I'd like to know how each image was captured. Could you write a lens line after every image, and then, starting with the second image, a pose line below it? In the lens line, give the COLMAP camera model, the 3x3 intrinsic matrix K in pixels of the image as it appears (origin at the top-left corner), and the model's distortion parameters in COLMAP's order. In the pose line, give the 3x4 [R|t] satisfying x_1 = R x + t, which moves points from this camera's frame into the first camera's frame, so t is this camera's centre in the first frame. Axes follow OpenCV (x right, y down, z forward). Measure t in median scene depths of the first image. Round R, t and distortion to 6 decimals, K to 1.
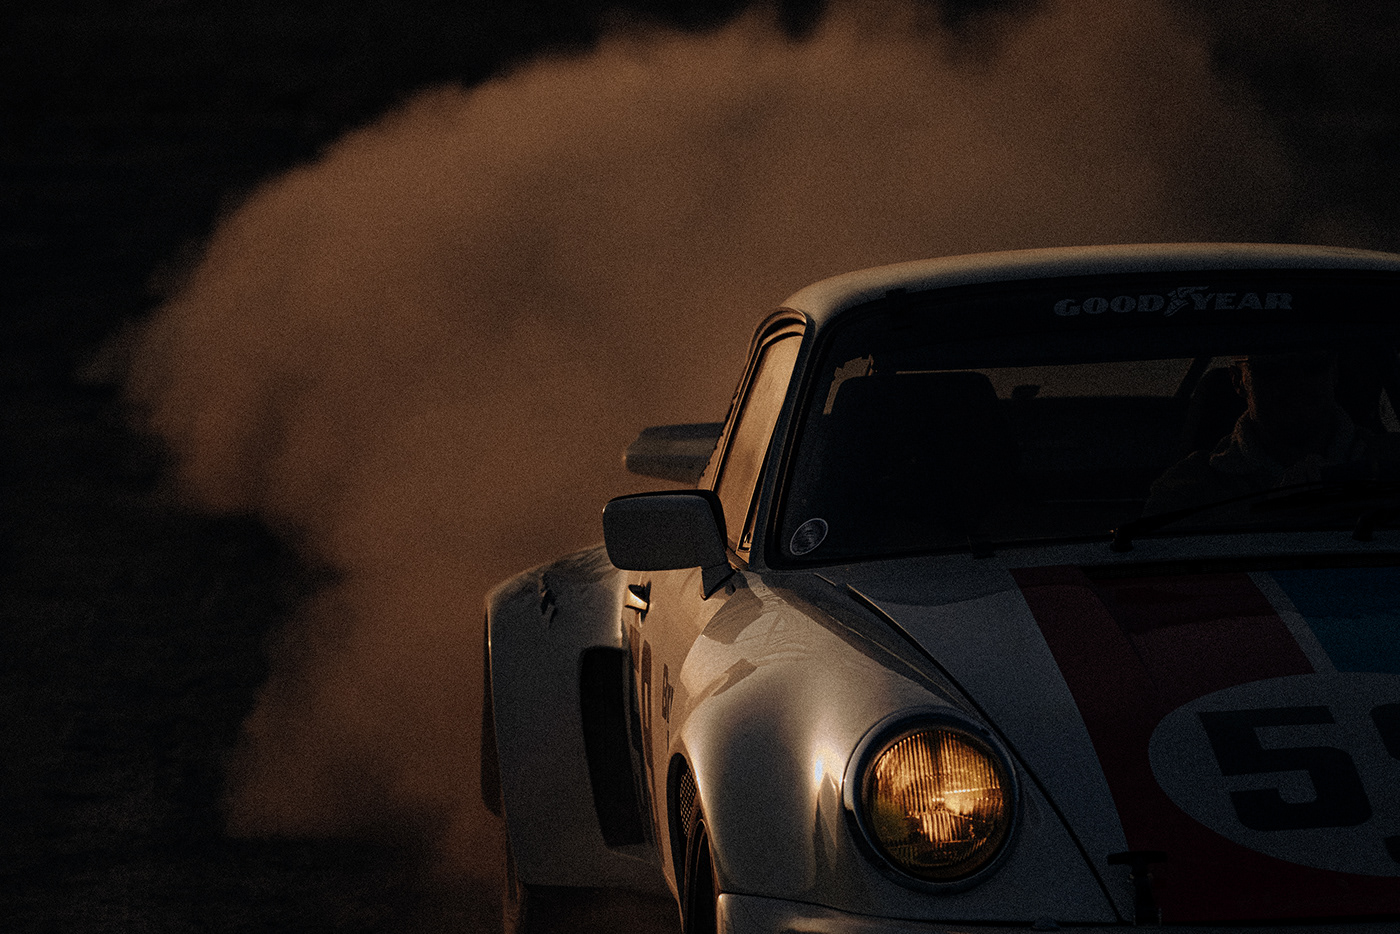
lens RADIAL K [[5034.6, 0, 700.1], [0, 5034.6, 466.8], [0, 0, 1]] dist [-0.058137, 0.000000]
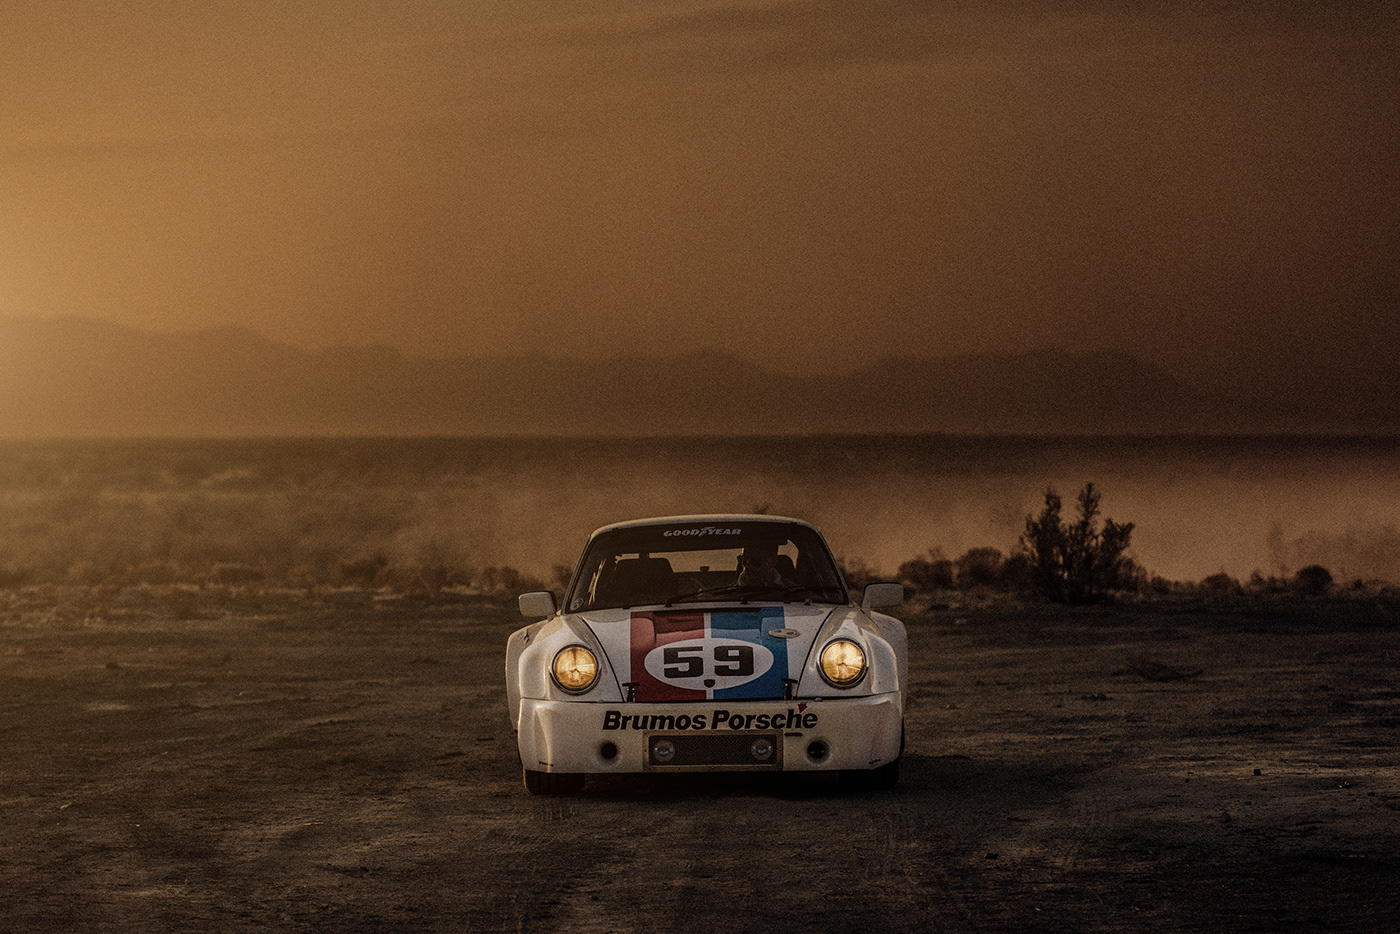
lens RADIAL K [[5220.8, 0, 700.0], [0, 5220.8, 467.1], [0, 0, 1]] dist [-0.157285, 0.000000]
pose [[0.989232, -0.005760, -0.146243, 0.644936], [-0.004207, 0.997694, -0.067749, 0.166995], [0.146296, 0.067635, 0.986926, -2.508757]]
